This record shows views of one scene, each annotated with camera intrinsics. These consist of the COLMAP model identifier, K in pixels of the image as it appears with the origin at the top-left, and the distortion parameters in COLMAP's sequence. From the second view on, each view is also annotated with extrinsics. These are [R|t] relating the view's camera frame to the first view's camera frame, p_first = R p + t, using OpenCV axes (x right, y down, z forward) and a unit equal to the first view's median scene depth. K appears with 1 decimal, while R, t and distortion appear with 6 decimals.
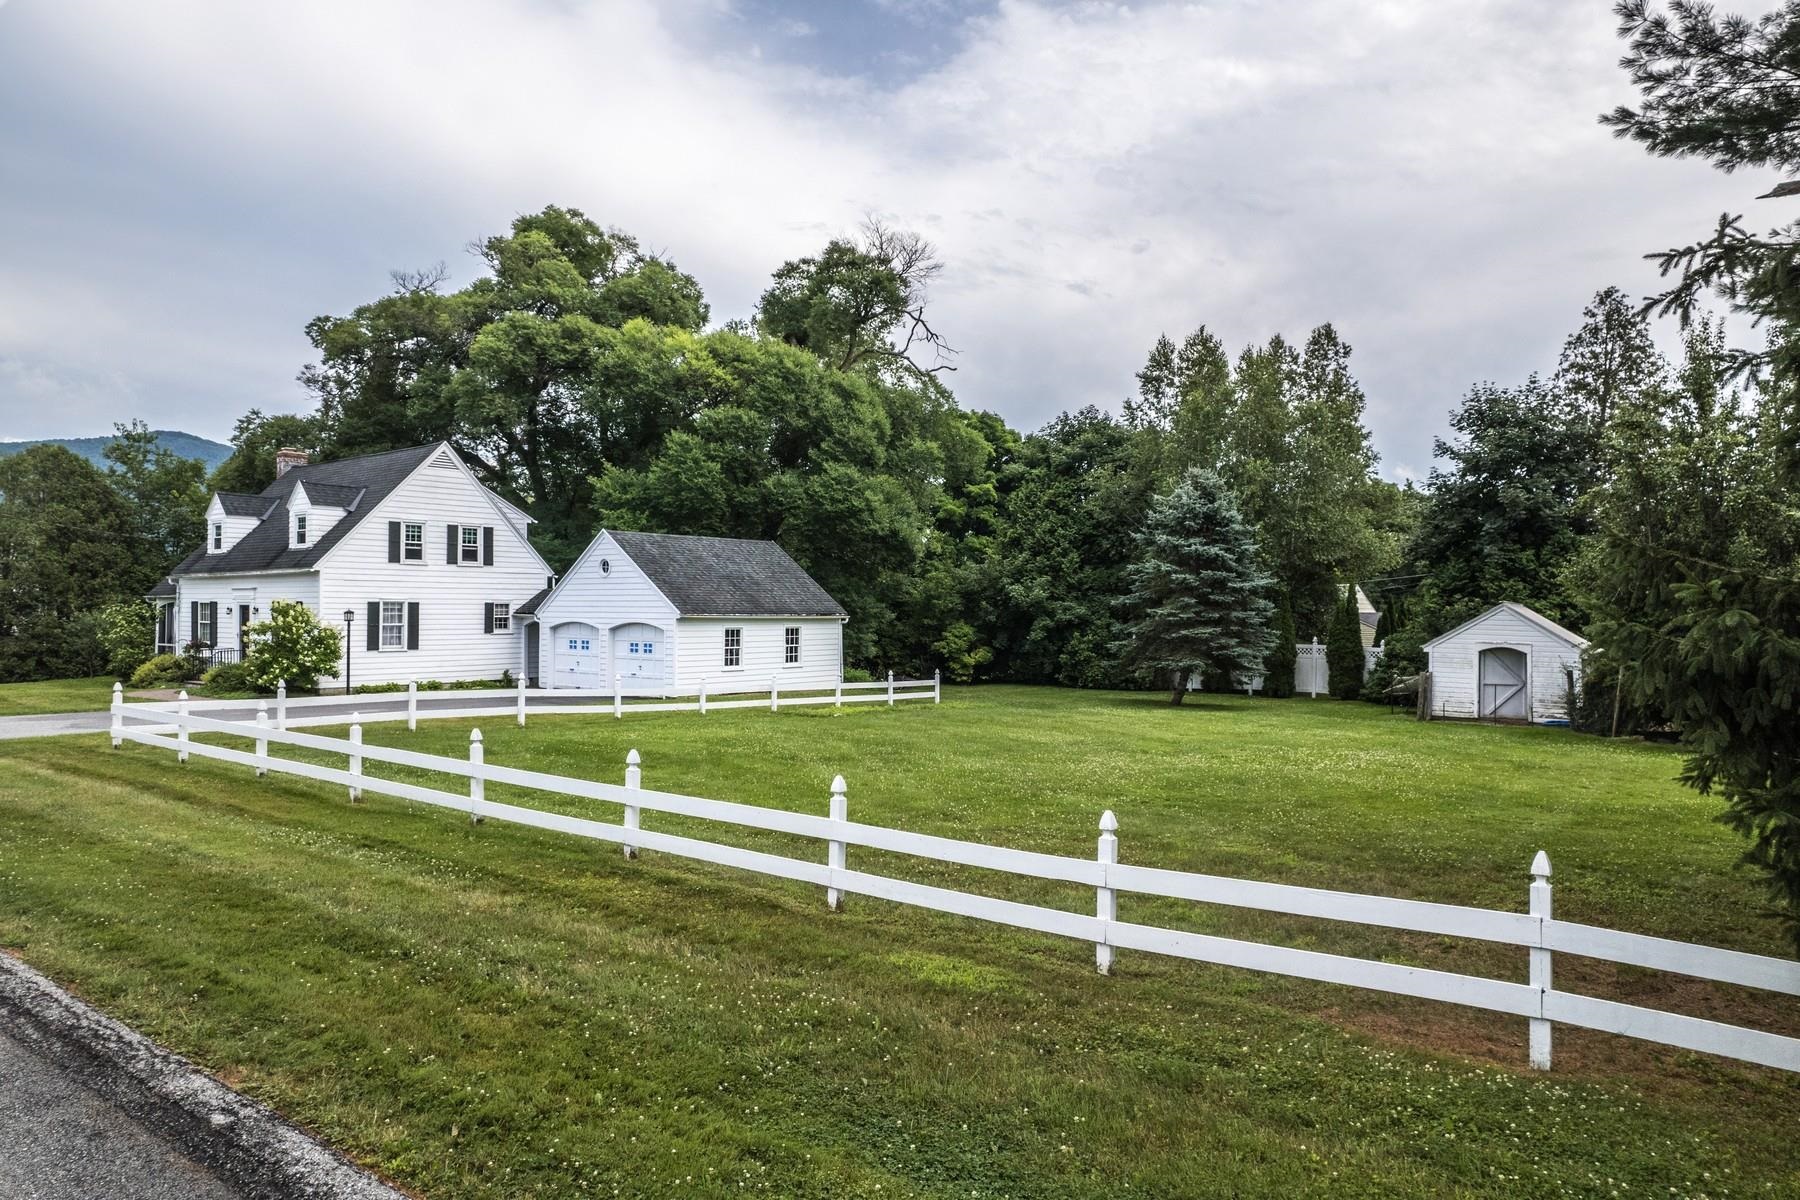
lens RADIAL K [[1188.1, 0, 900.0], [0, 1188.1, 600.0], [0, 0, 1]] dist [-0.076975, 0.100139]
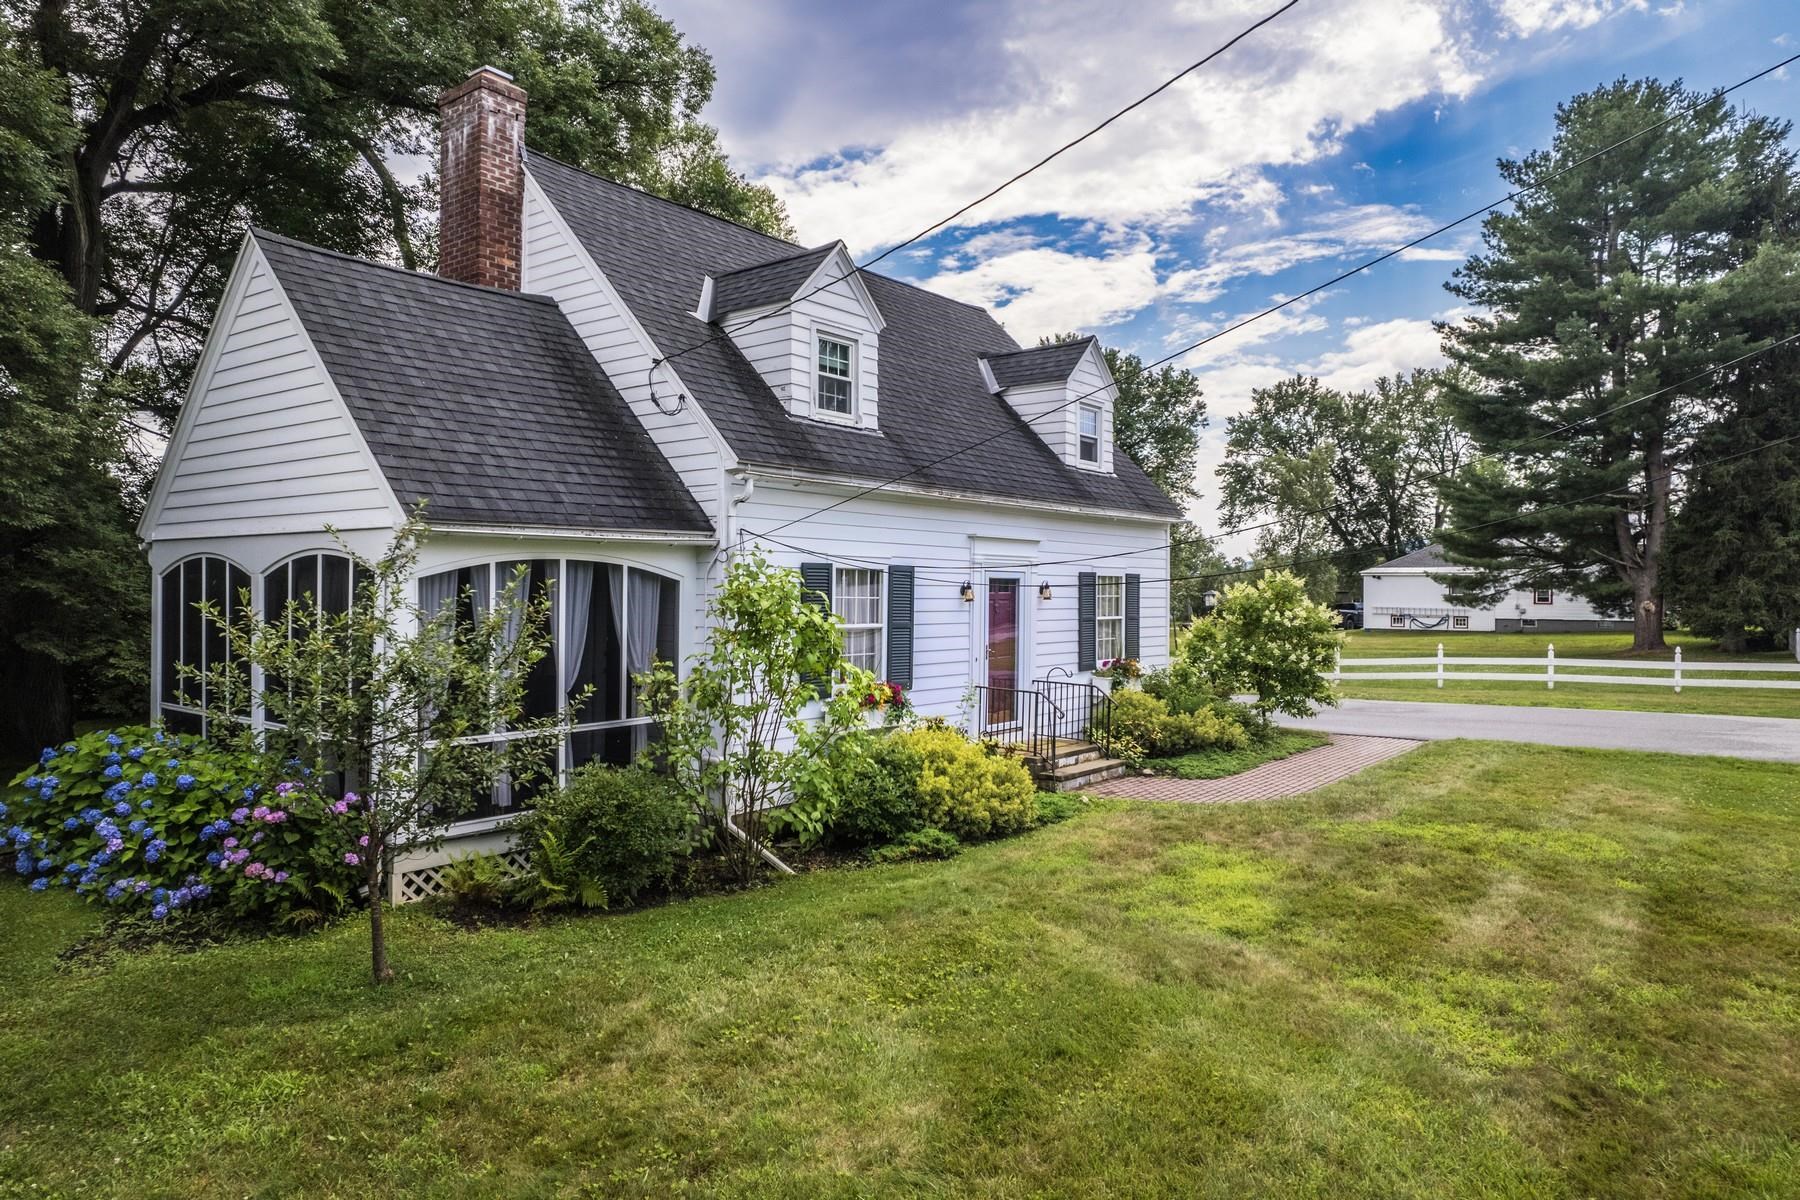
lens RADIAL K [[1188.1, 0, 900.0], [0, 1188.1, 600.0], [0, 0, 1]] dist [-0.076975, 0.100139]
pose [[-0.030526, -0.010491, 0.999479, -0.906530], [-0.013080, 0.999863, 0.010095, 0.007652], [-0.999448, -0.012765, -0.030659, 0.968479]]
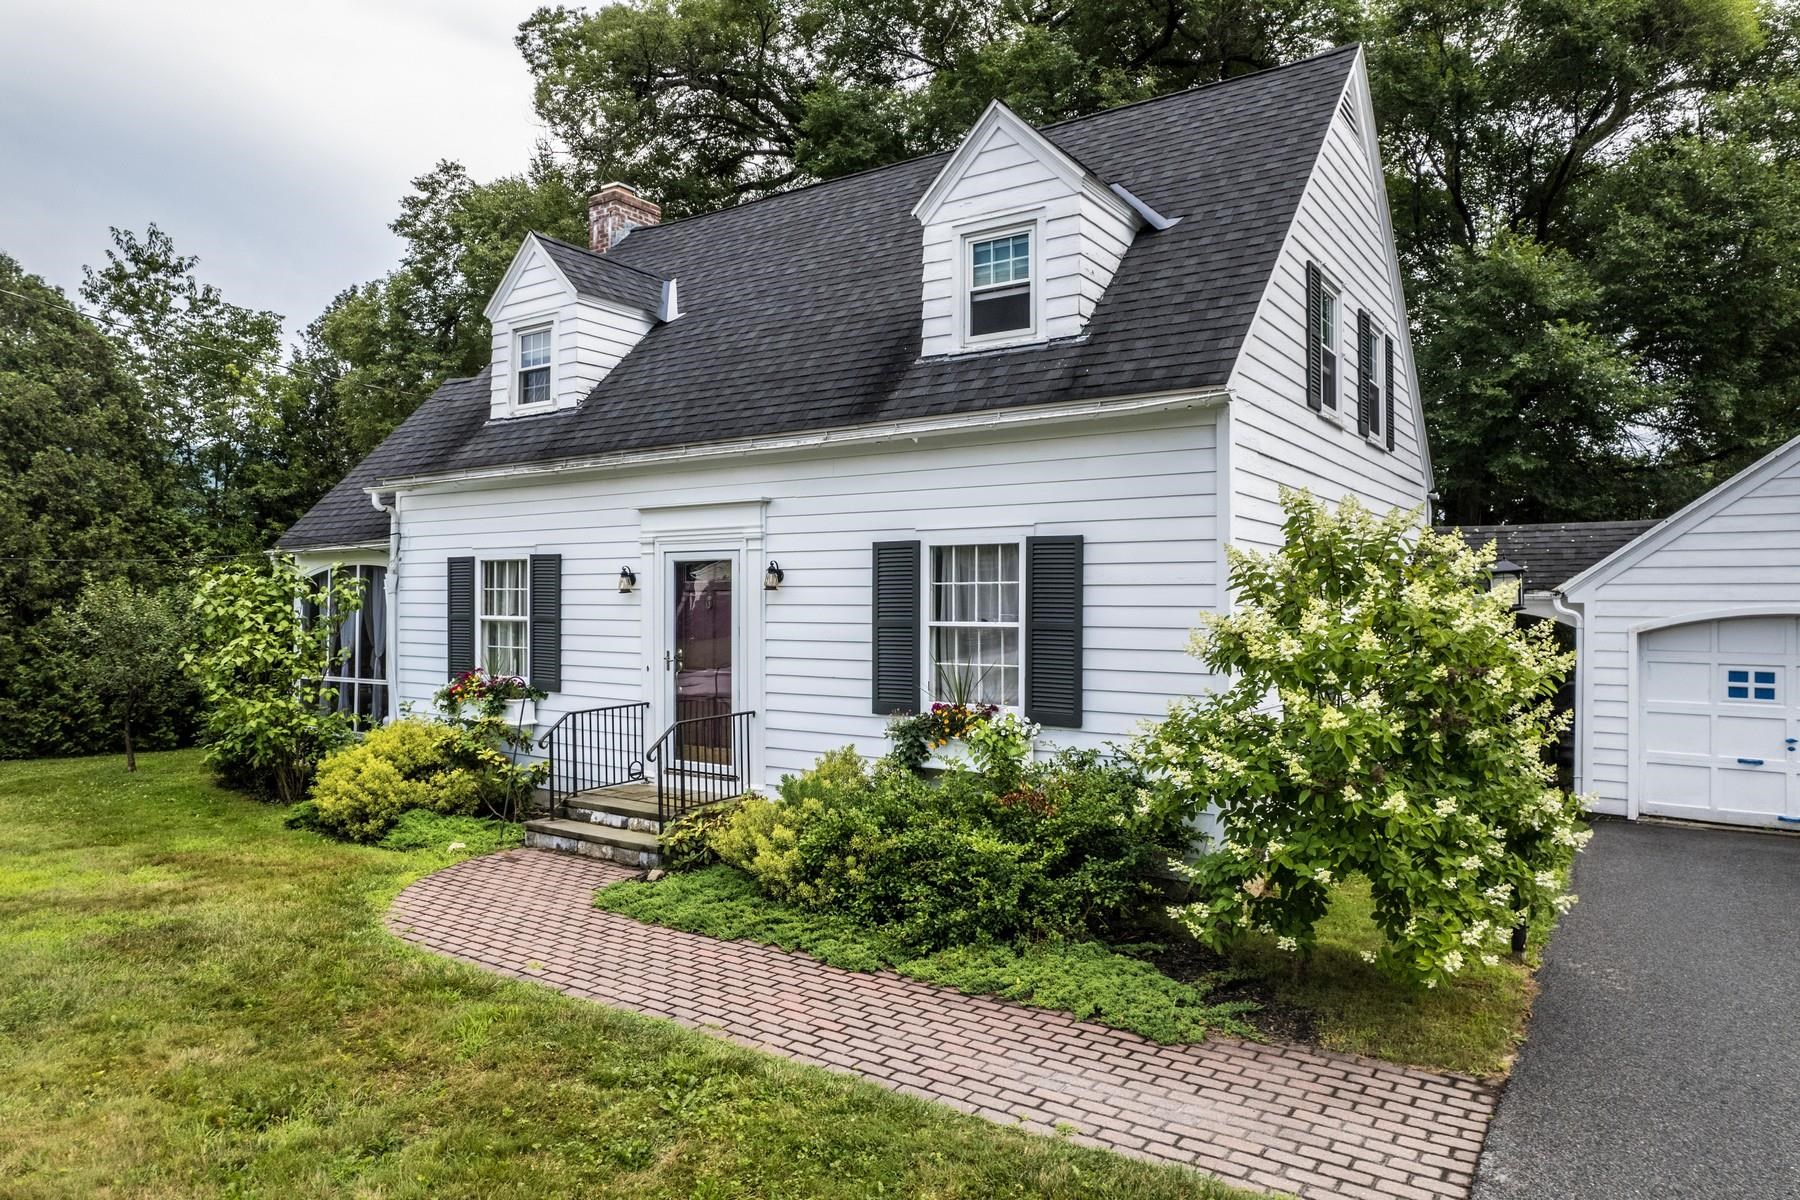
lens RADIAL K [[1165.4, 0, 900.0], [0, 1165.4, 600.0], [0, 0, 1]] dist [-0.062440, 0.061771]
pose [[0.997656, -0.000266, 0.068429, -0.489208], [0.000153, 0.999999, 0.001647, 0.012881], [-0.068429, -0.001633, 0.997655, 0.645213]]
